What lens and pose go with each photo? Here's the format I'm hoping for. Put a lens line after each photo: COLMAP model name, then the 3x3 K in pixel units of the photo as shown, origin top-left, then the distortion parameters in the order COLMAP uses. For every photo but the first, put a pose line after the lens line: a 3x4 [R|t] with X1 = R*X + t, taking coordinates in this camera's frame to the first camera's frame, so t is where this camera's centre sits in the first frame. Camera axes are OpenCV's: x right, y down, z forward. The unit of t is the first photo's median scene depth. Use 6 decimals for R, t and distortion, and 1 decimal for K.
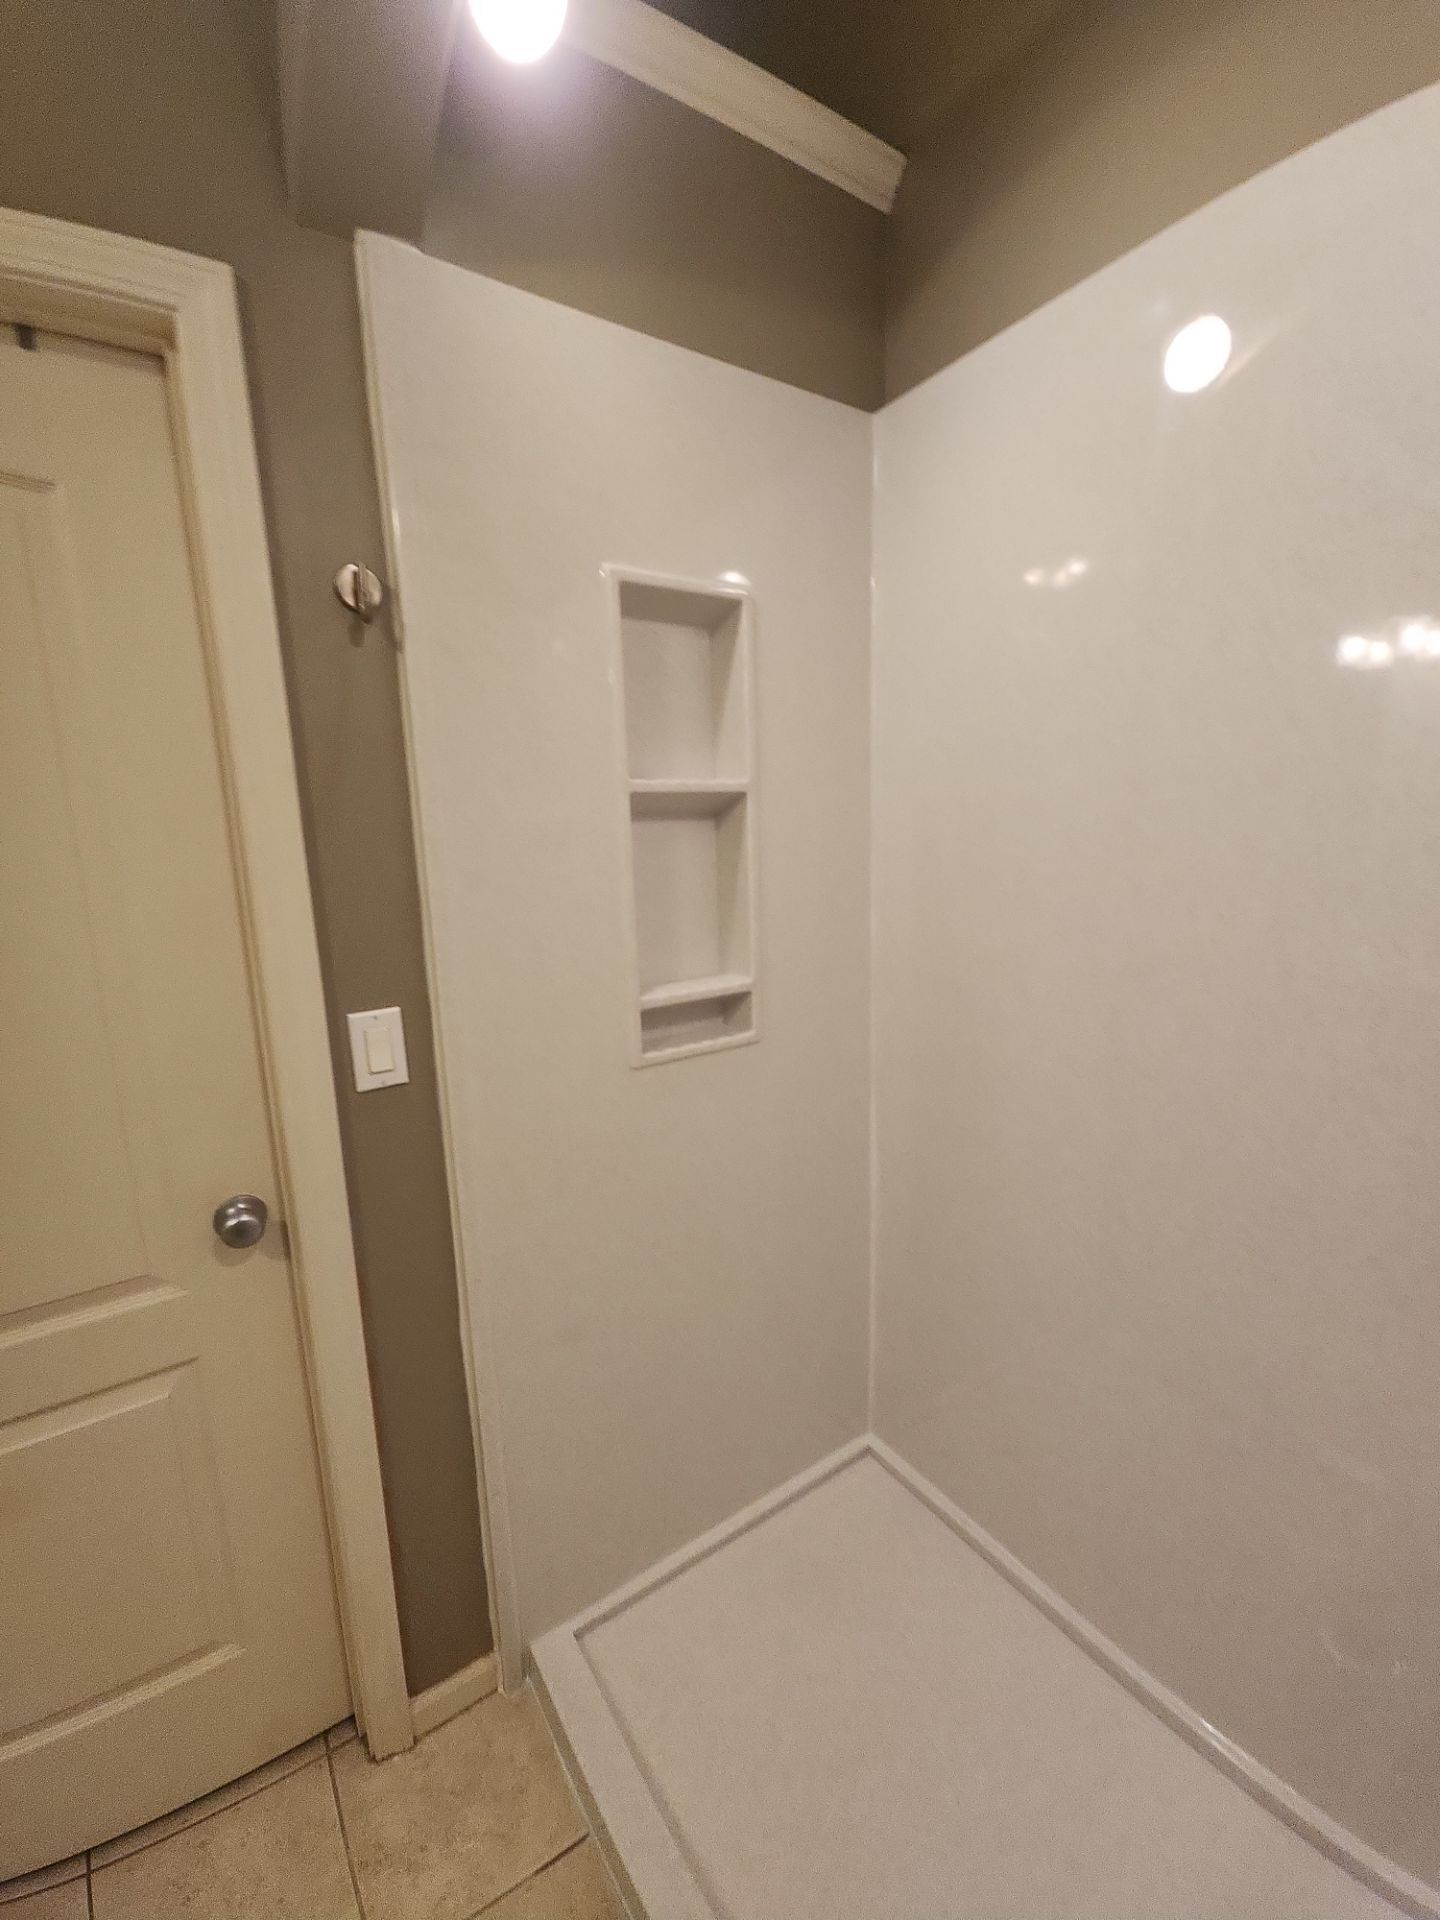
lens RADIAL K [[784.8, 0, 720.0], [0, 784.8, 960.0], [0, 0, 1]] dist [-0.014174, 0.000178]
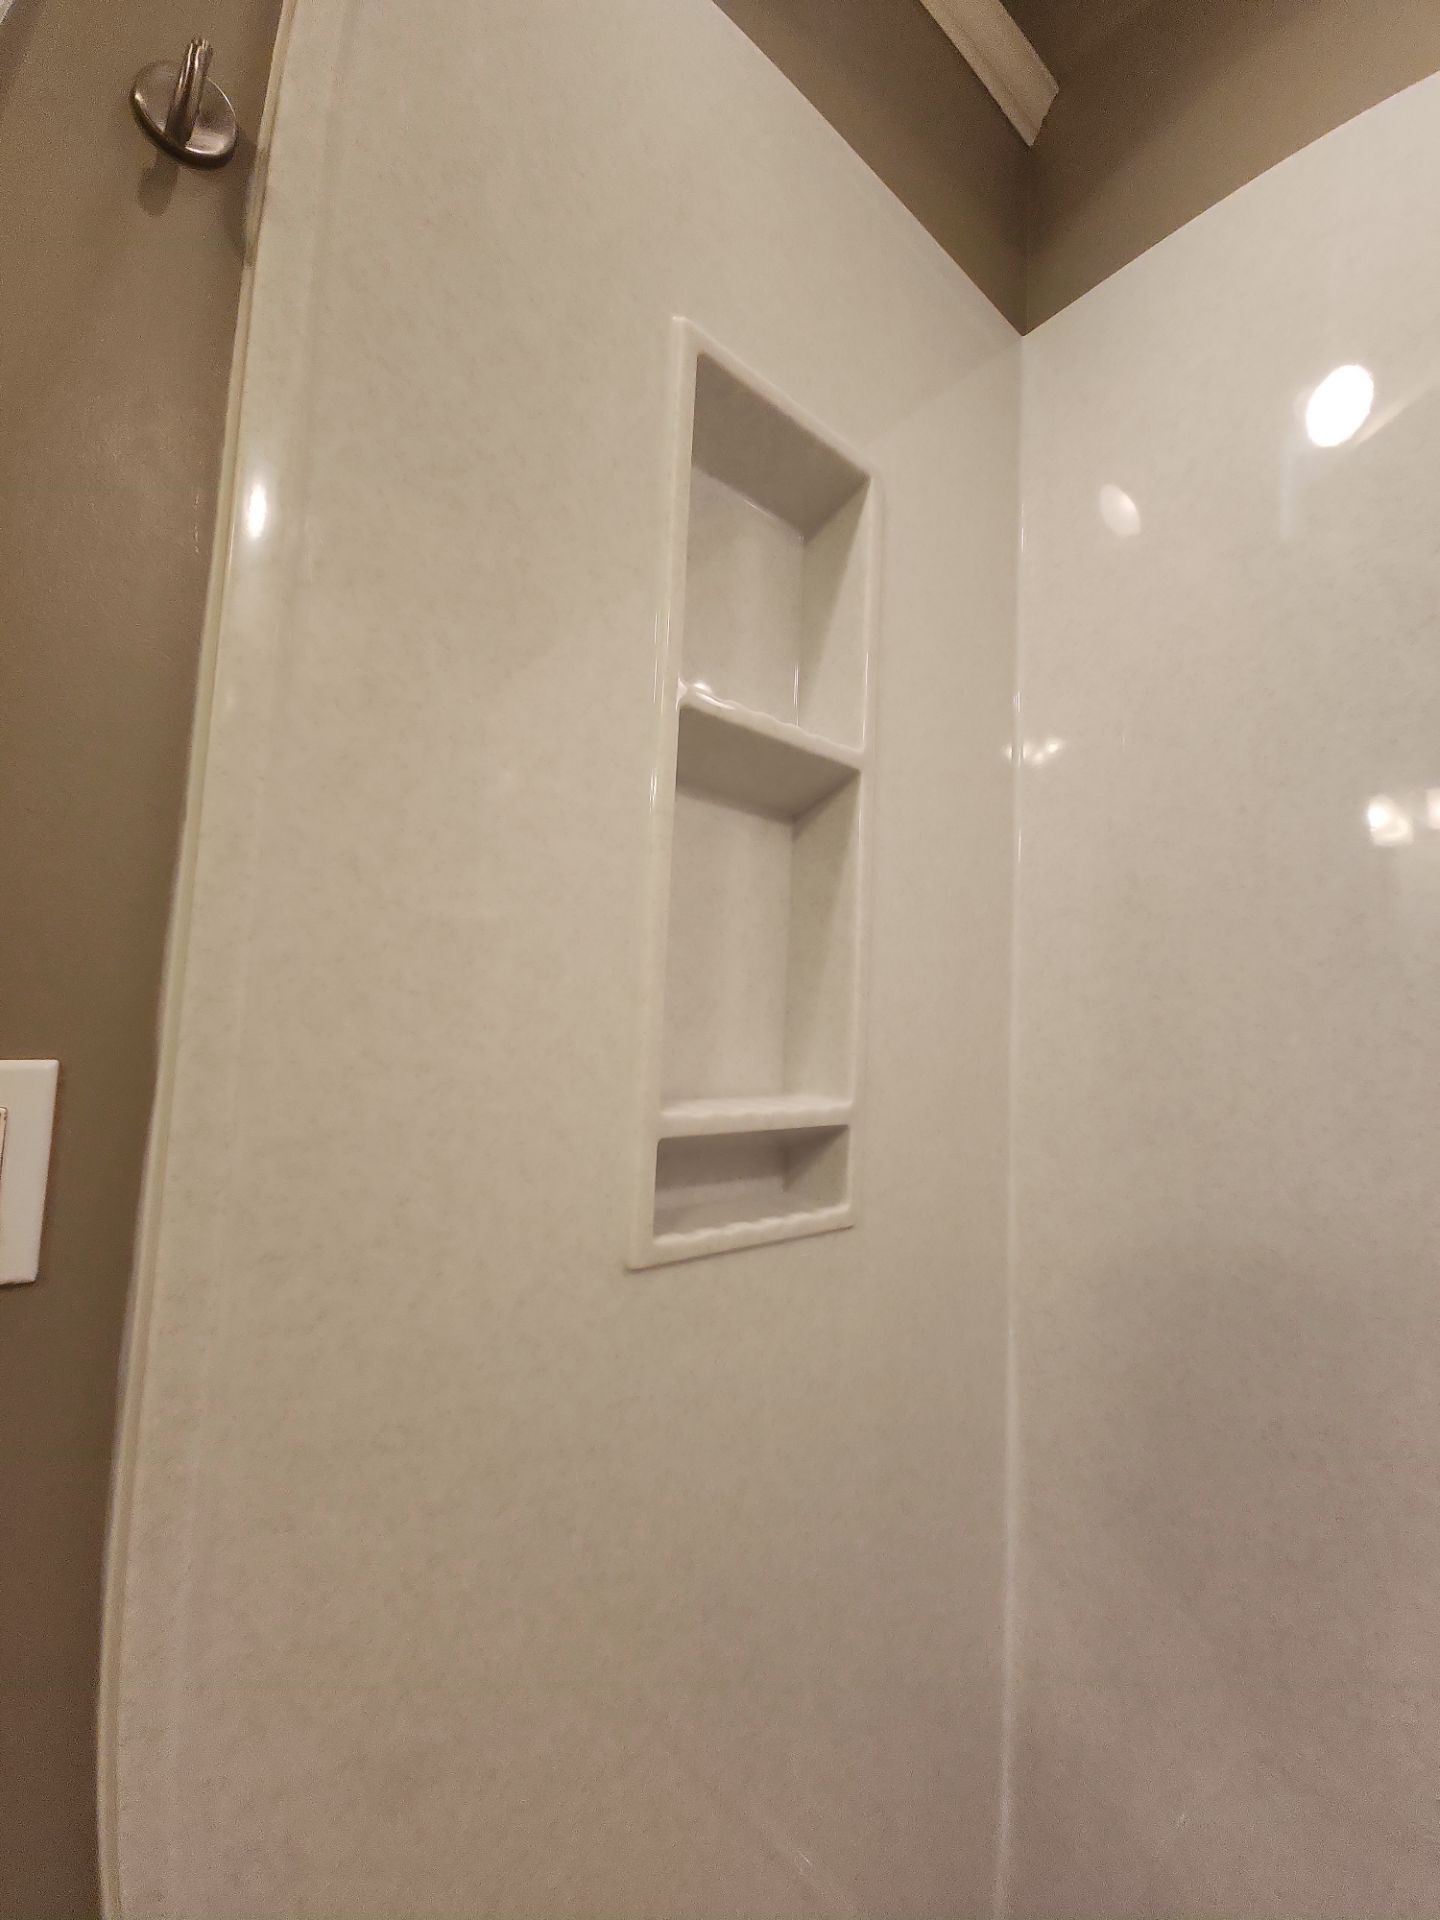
lens RADIAL K [[784.8, 0, 720.0], [0, 784.8, 960.0], [0, 0, 1]] dist [-0.014174, 0.000178]
pose [[0.990410, 0.081683, 0.111427, -0.119464], [-0.050889, 0.965487, -0.255432, 0.073697], [-0.128446, 0.247312, 0.960384, 0.481050]]
